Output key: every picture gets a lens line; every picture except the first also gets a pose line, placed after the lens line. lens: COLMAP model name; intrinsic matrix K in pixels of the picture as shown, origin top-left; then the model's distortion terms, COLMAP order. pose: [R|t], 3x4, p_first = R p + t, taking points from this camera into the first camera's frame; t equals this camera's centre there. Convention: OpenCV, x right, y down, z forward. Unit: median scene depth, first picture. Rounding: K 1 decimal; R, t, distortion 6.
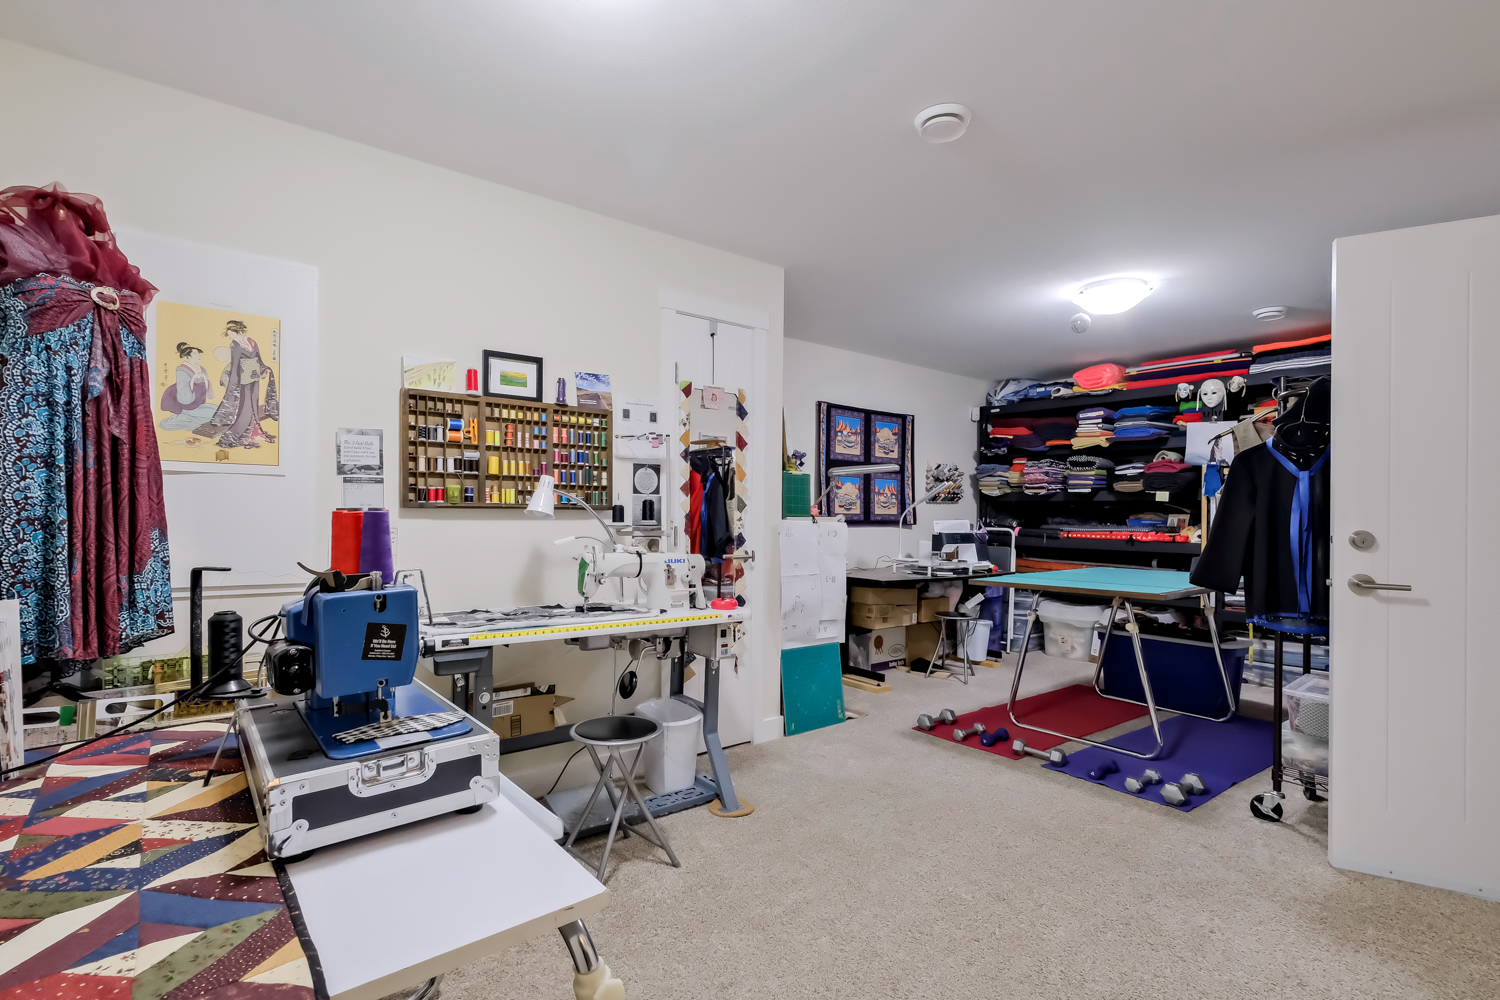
lens RADIAL K [[703.8, 0, 749.0], [0, 703.8, 513.3], [0, 0, 1]] dist [0.002625, -0.001229]
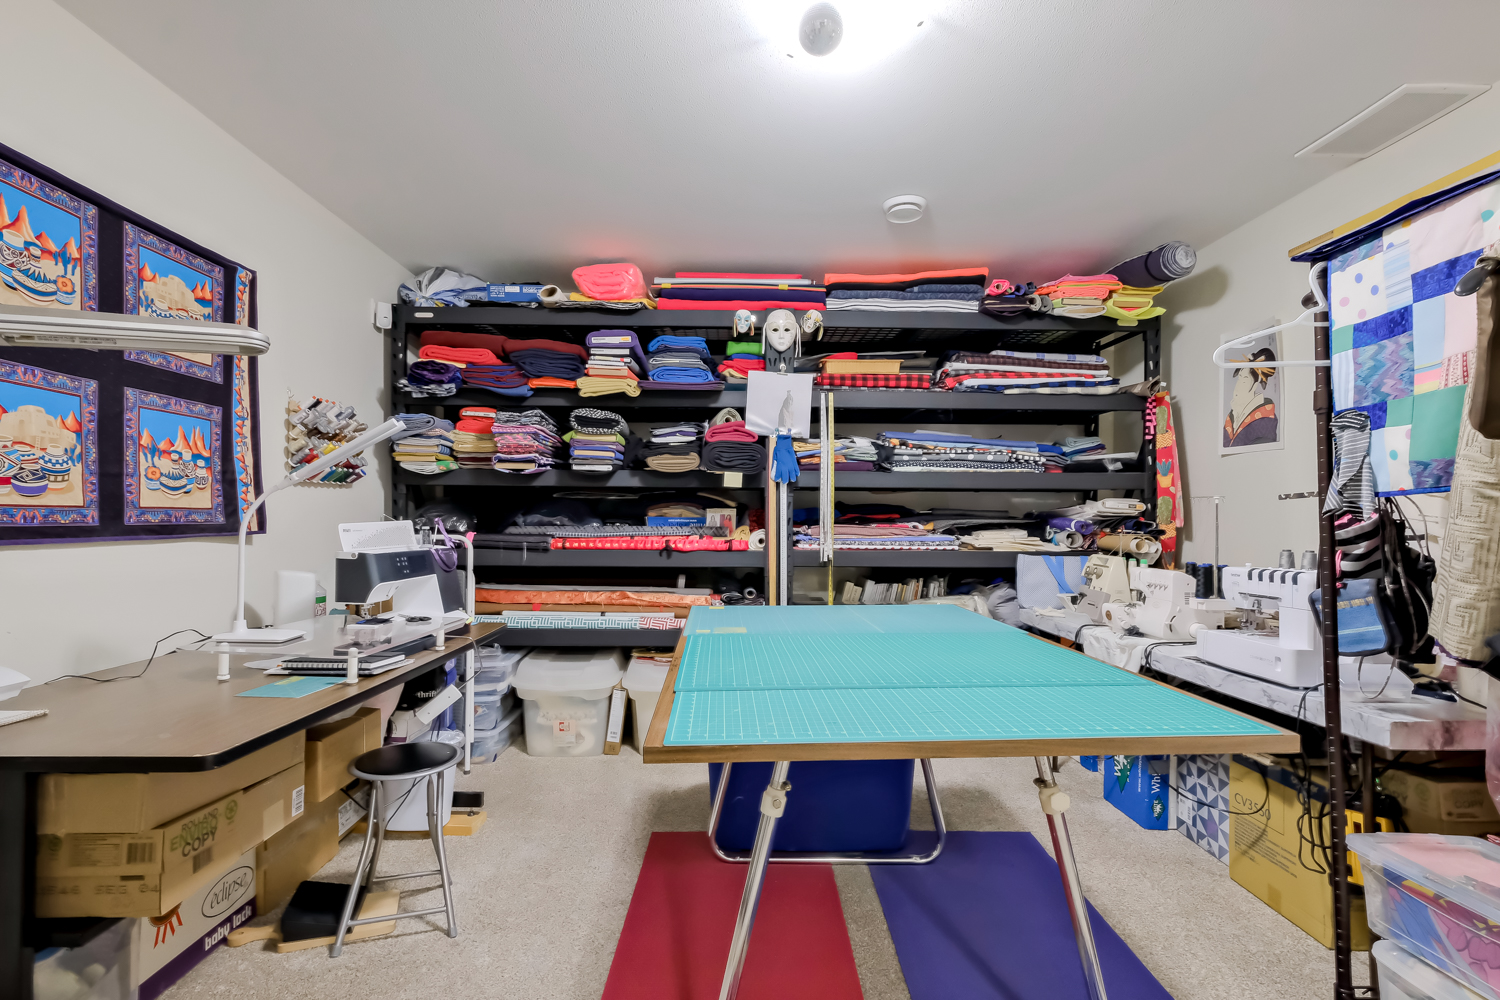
lens RADIAL K [[703.8, 0, 747.9], [0, 703.8, 518.1], [0, 0, 1]] dist [0.002625, -0.001229]
pose [[0.609934, -0.009921, 0.792390, 0.083670], [0.002380, 0.999940, 0.010688, 0.003414], [-0.792449, -0.004633, 0.609921, 0.537046]]
